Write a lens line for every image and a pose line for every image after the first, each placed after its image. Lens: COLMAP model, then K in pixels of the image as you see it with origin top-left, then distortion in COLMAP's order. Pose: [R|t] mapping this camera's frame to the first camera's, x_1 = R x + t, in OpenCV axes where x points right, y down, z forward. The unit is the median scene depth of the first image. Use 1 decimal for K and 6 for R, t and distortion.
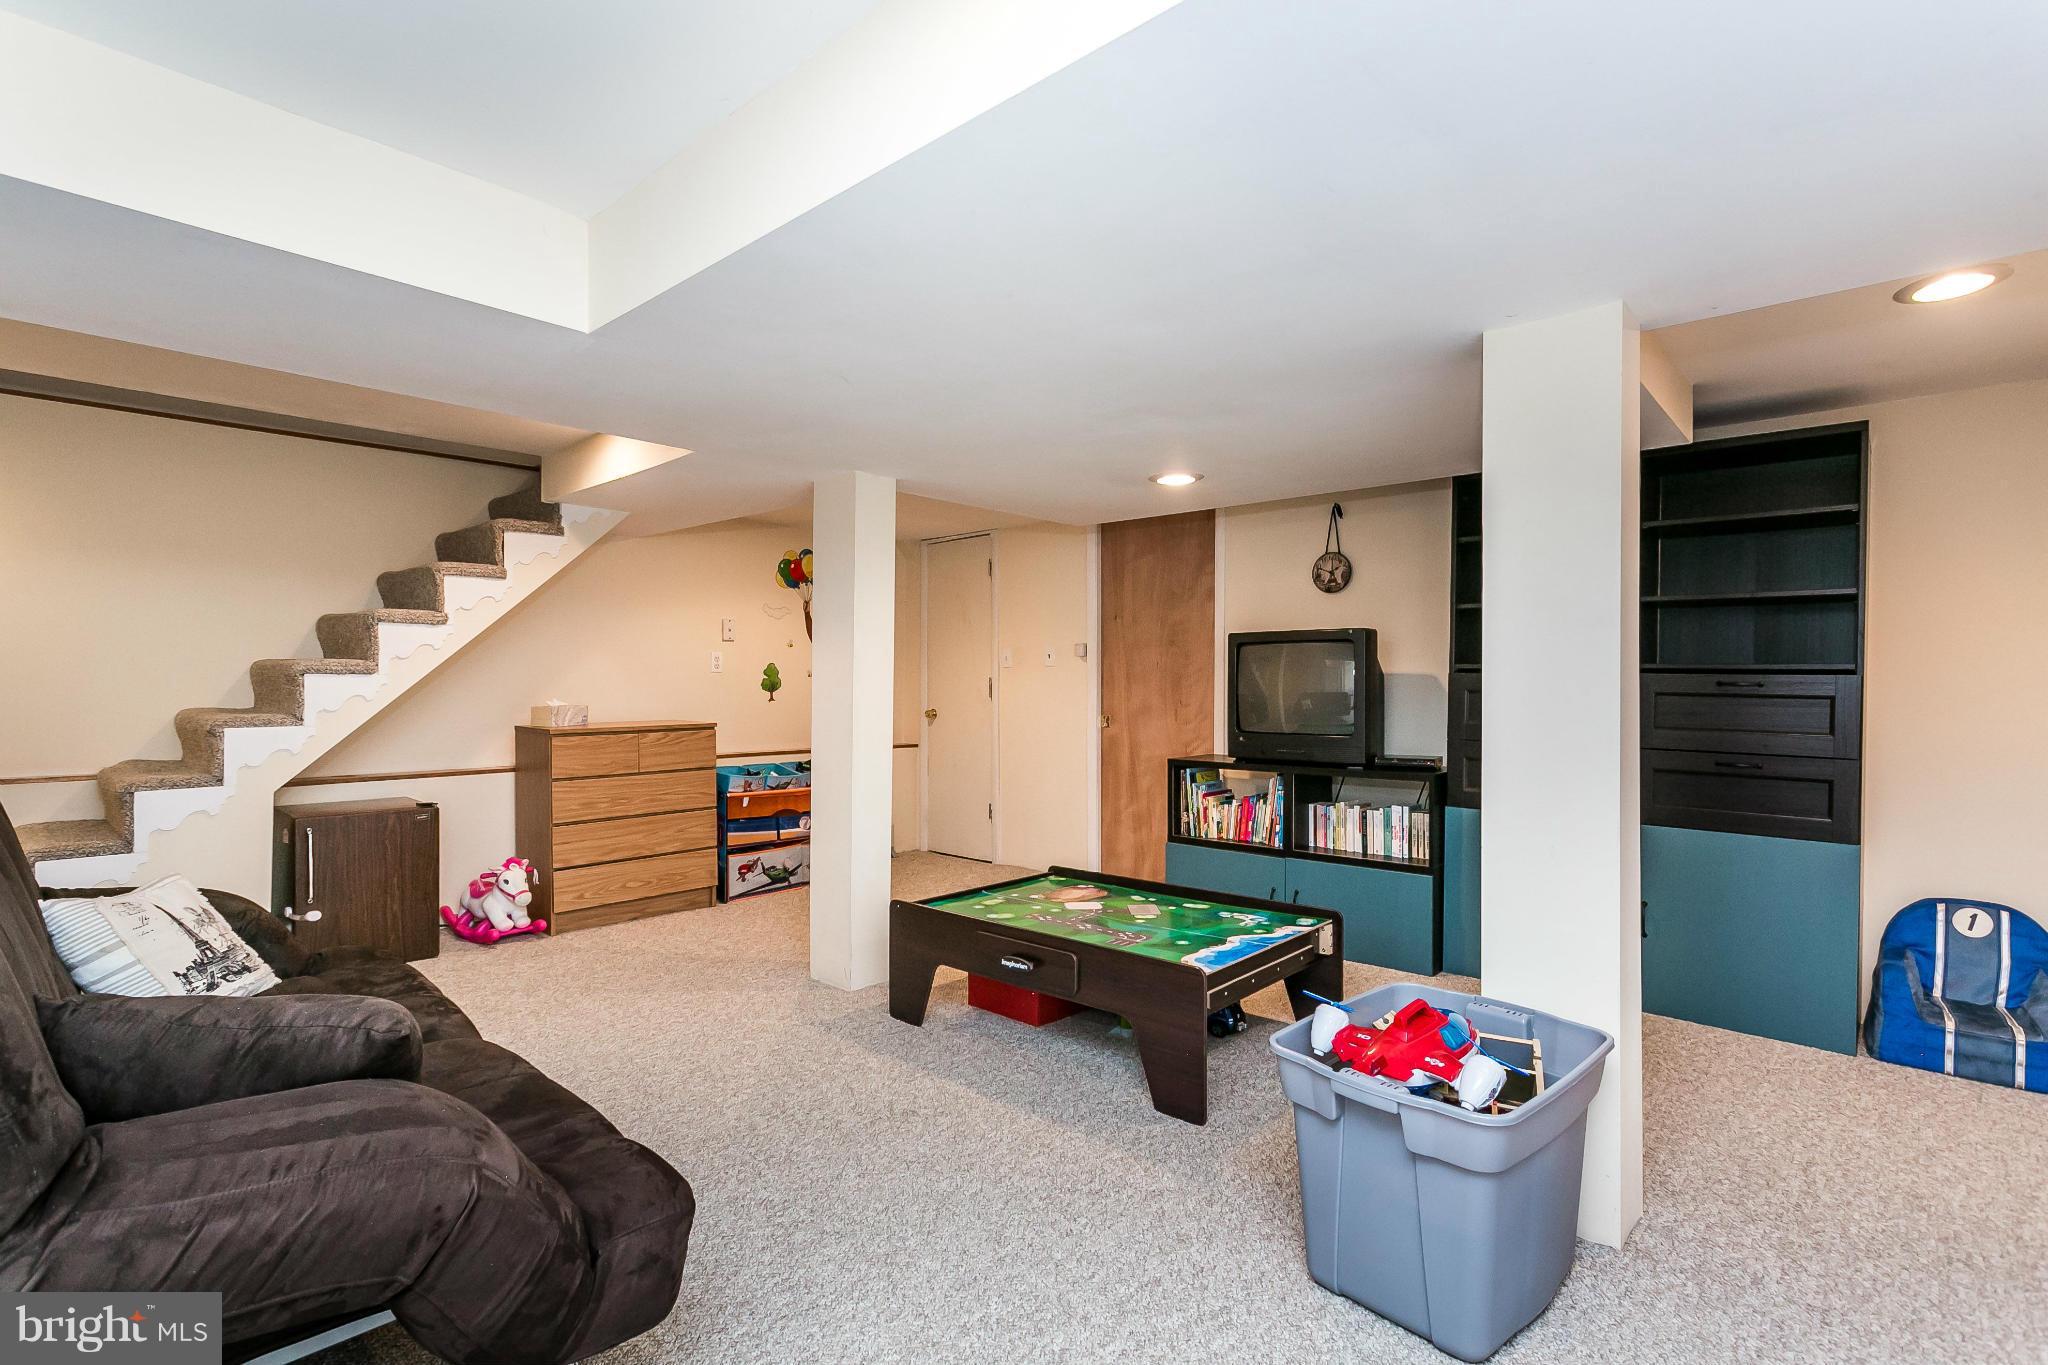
lens RADIAL K [[980.2, 0, 1030.7], [0, 980.2, 683.8], [0, 0, 1]] dist [-0.002438, 0.000224]
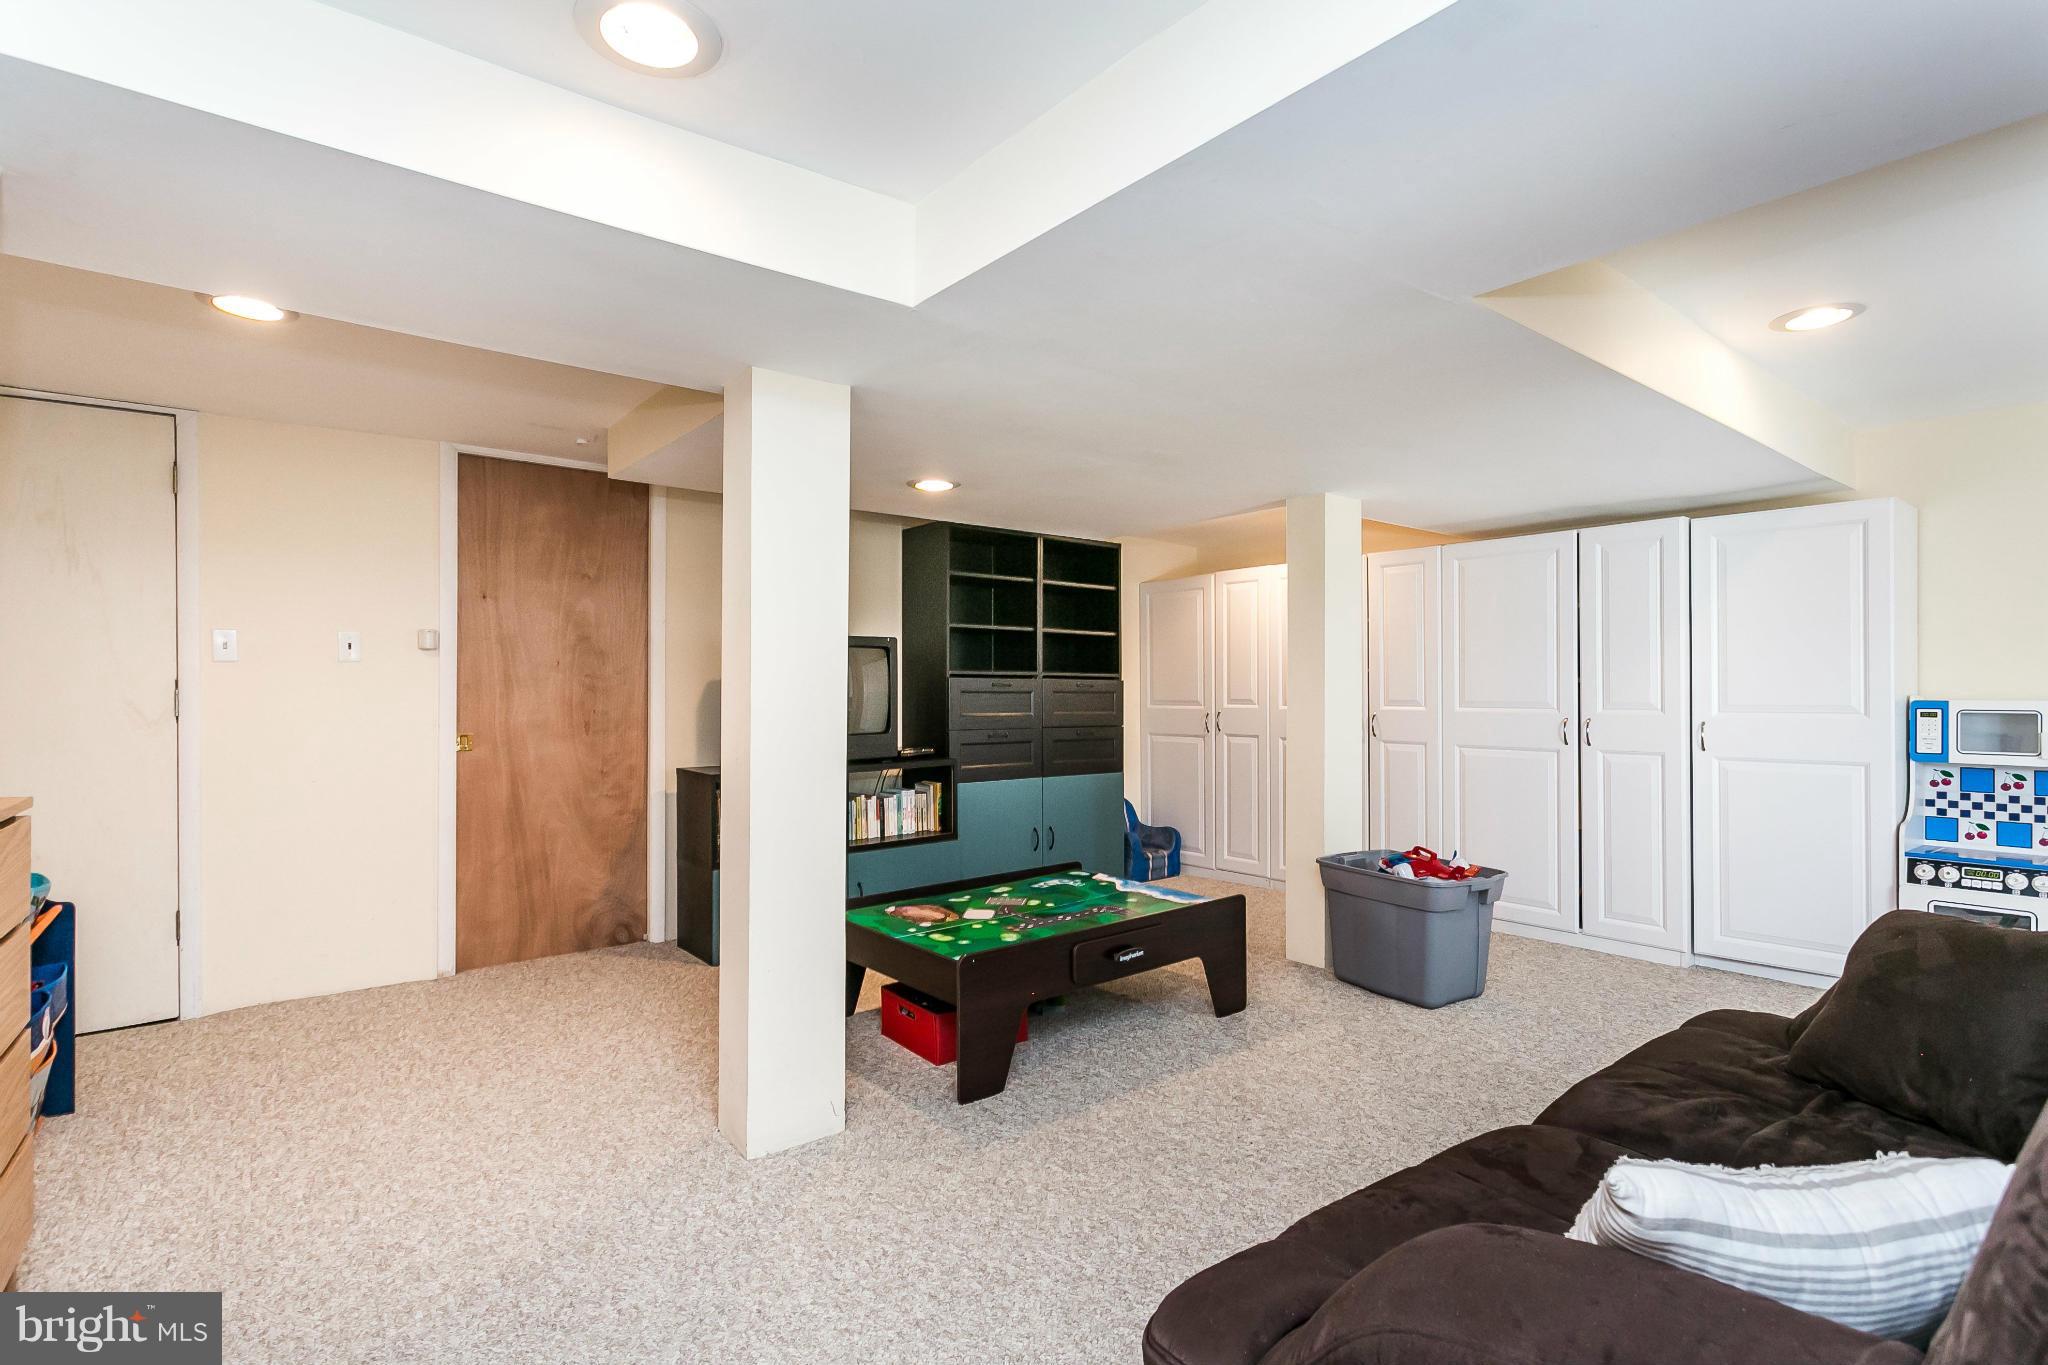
lens RADIAL K [[980.2, 0, 1031.2], [0, 980.2, 681.0], [0, 0, 1]] dist [-0.002438, 0.000224]
pose [[0.149961, -0.002524, 0.988689, -0.758164], [0.002939, 0.999993, 0.002107, -0.008133], [-0.988688, 0.002590, 0.149967, 0.671023]]
